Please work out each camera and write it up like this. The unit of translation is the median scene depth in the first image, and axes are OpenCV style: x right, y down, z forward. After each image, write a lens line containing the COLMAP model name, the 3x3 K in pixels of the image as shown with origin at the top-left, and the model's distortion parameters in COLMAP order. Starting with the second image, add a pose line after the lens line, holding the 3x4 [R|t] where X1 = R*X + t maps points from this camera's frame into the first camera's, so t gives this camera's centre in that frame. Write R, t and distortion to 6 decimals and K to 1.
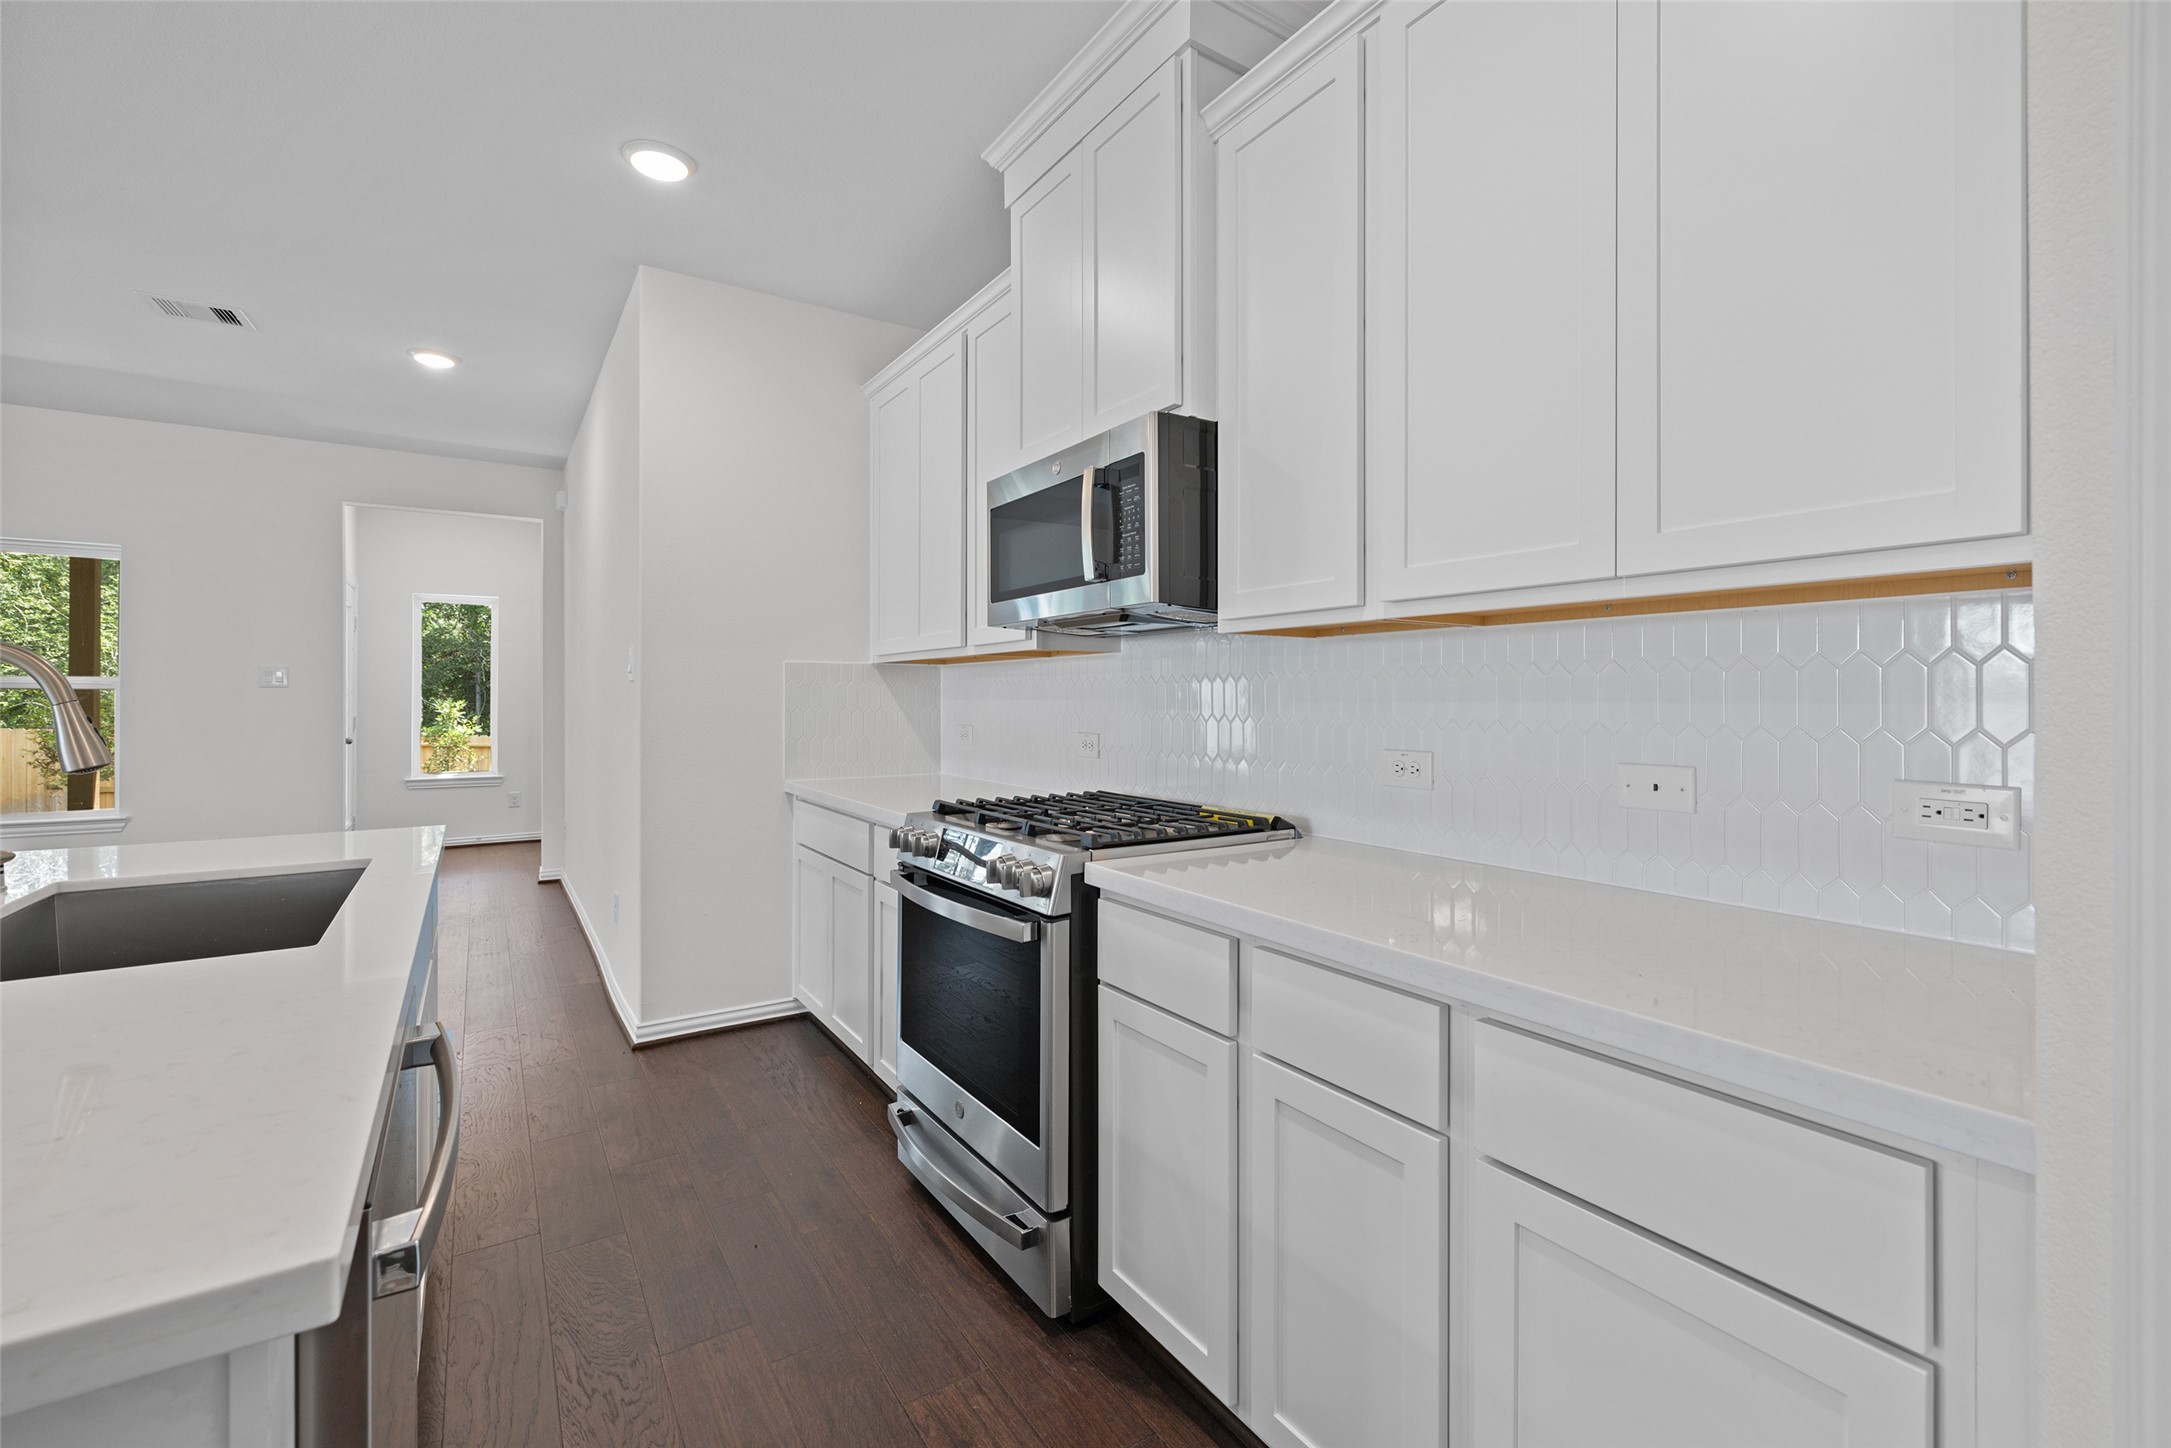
lens RADIAL K [[907.0, 0, 1080.4], [0, 907.0, 696.9], [0, 0, 1]] dist [0.002510, 0.000446]
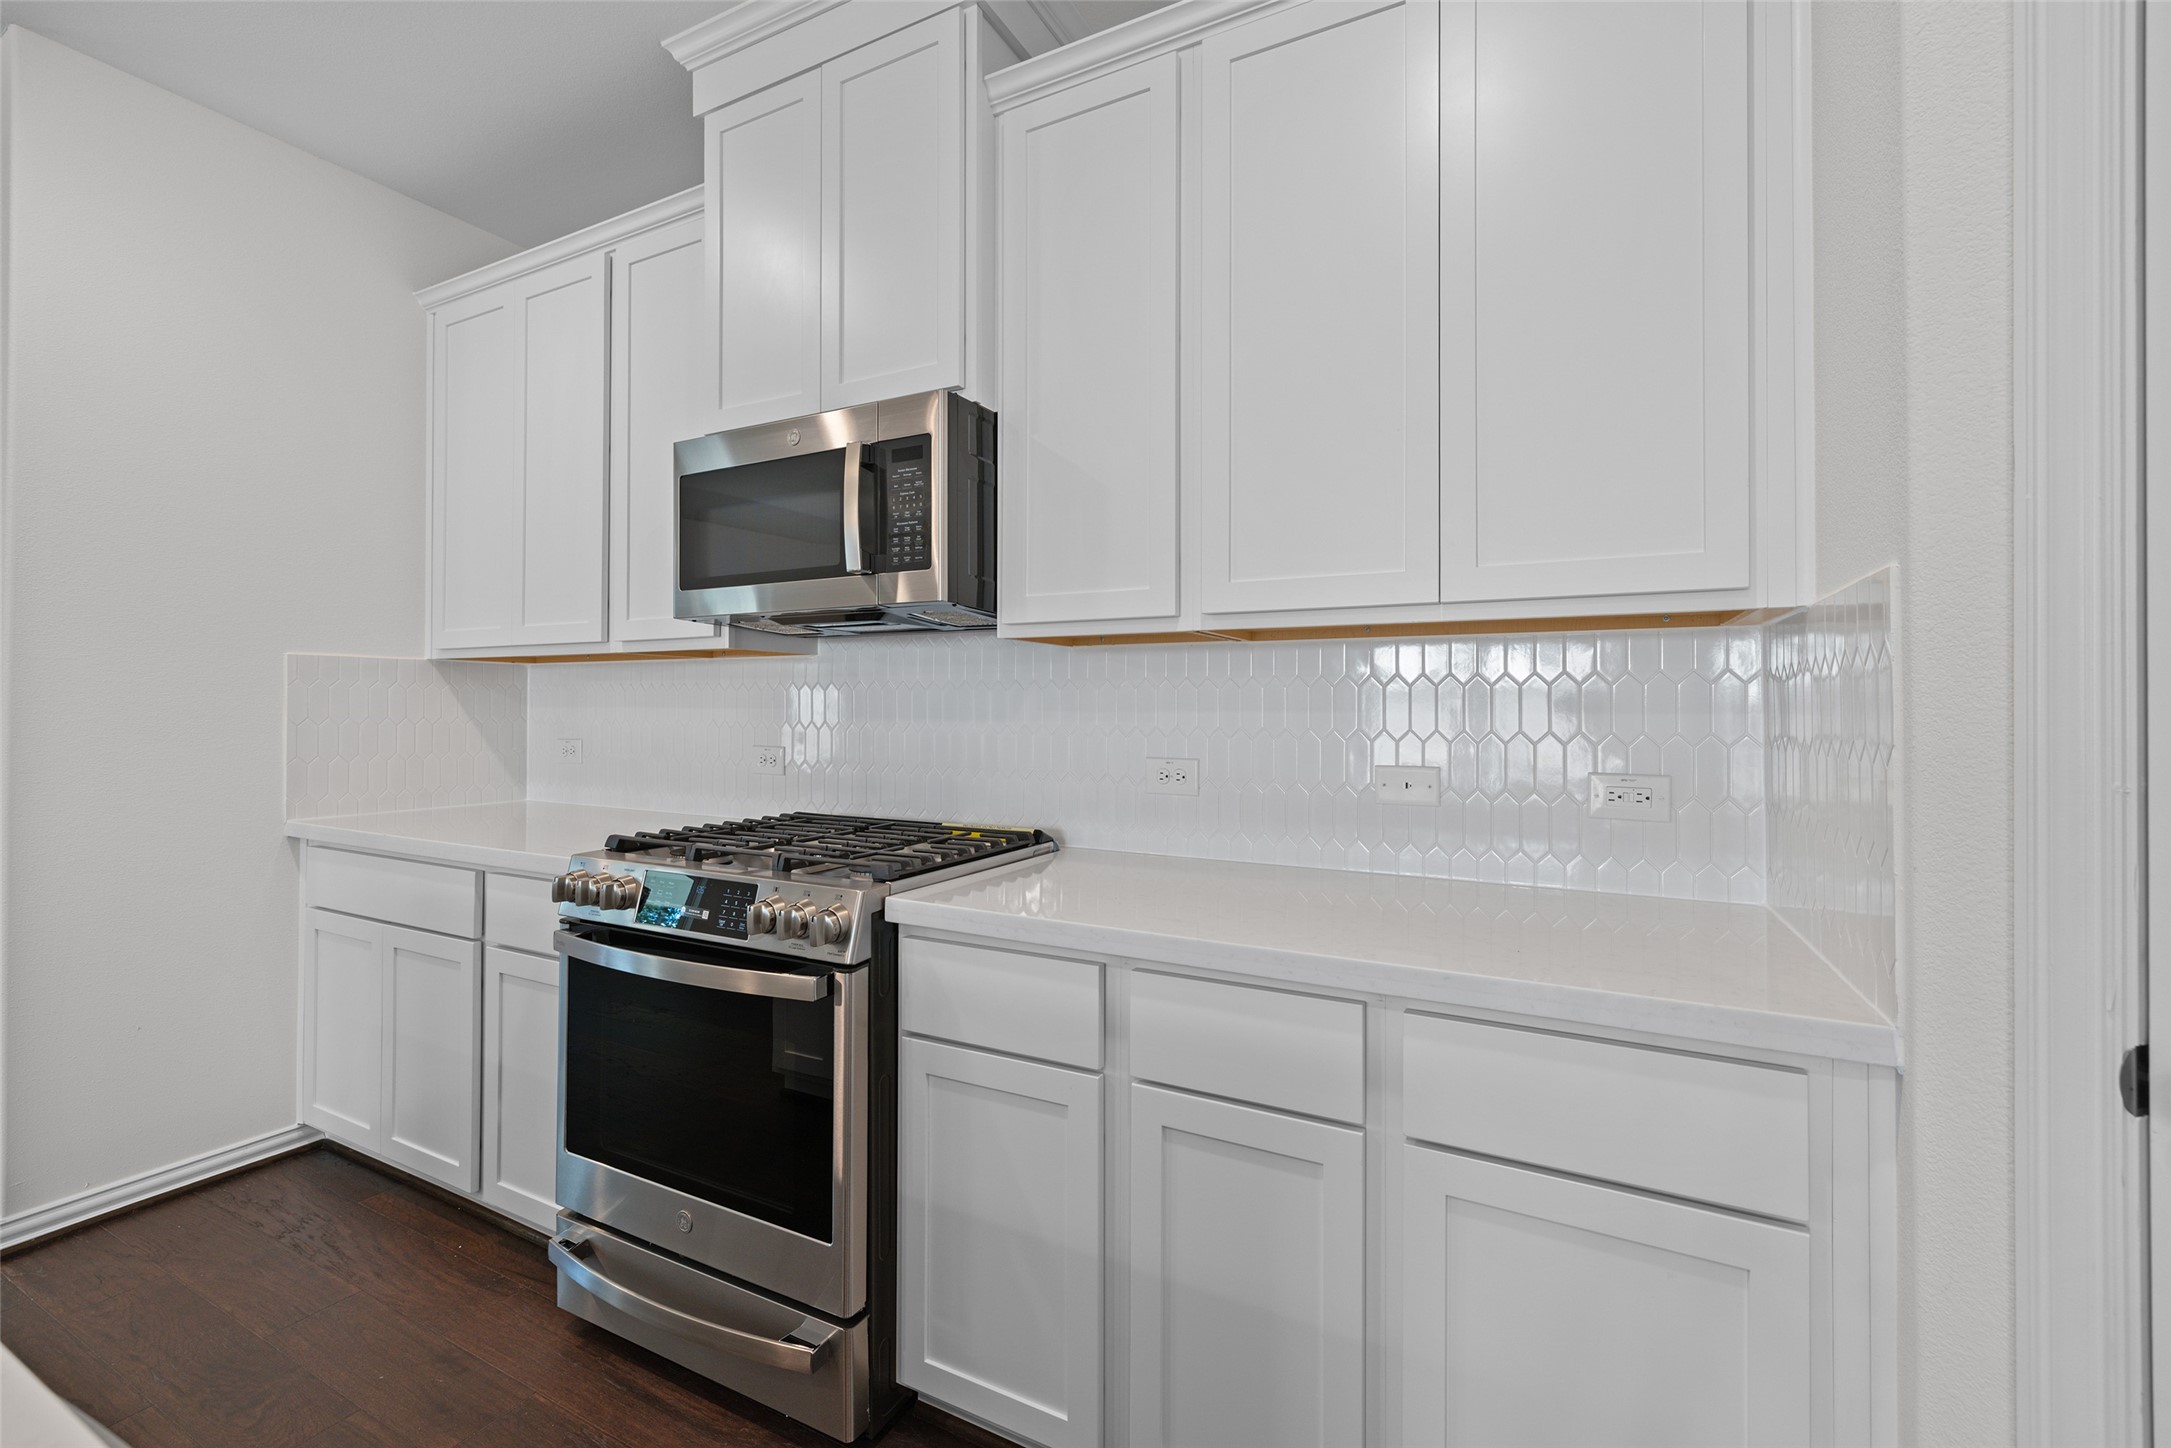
lens RADIAL K [[907.0, 0, 1074.3], [0, 907.0, 700.9], [0, 0, 1]] dist [0.002510, 0.000446]
pose [[0.877605, 0.006559, 0.479339, -0.221509], [-0.004193, 0.999973, -0.006006, 0.000027], [-0.479365, 0.003261, 0.877609, 0.136417]]
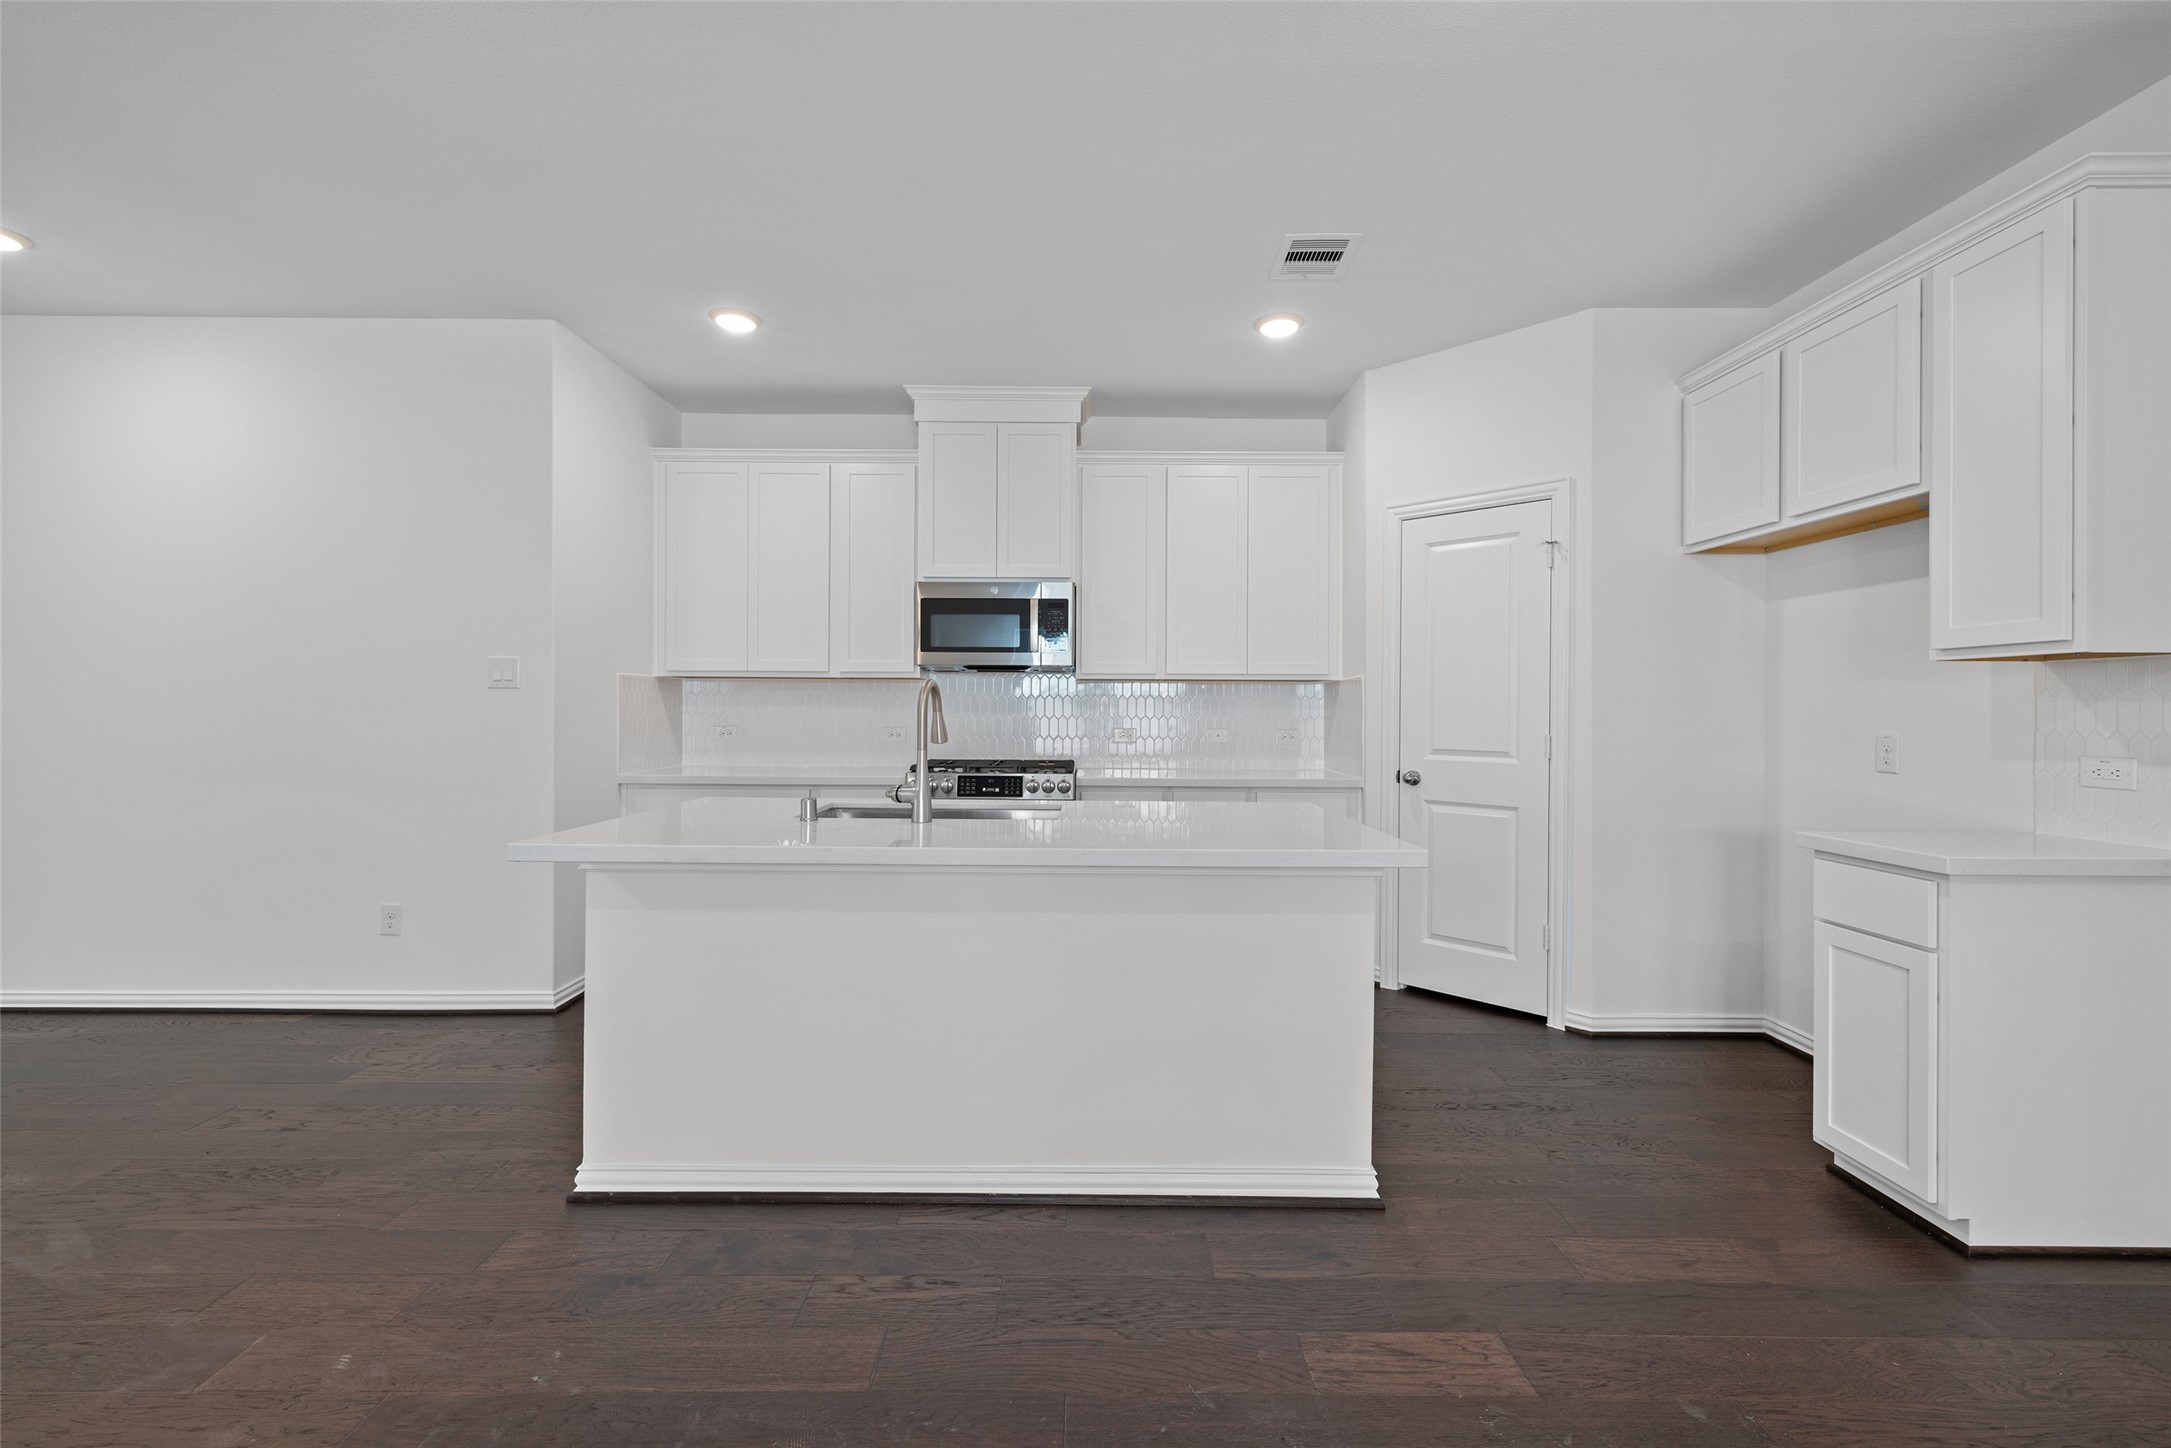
lens RADIAL K [[907.0, 0, 1060.3], [0, 907.0, 711.6], [0, 0, 1]] dist [0.002510, 0.000446]
pose [[0.570844, 0.000435, 0.821059, -1.705802], [-0.006108, 0.999974, 0.003717, 0.004517], [-0.821036, -0.007137, 0.570832, -0.267632]]
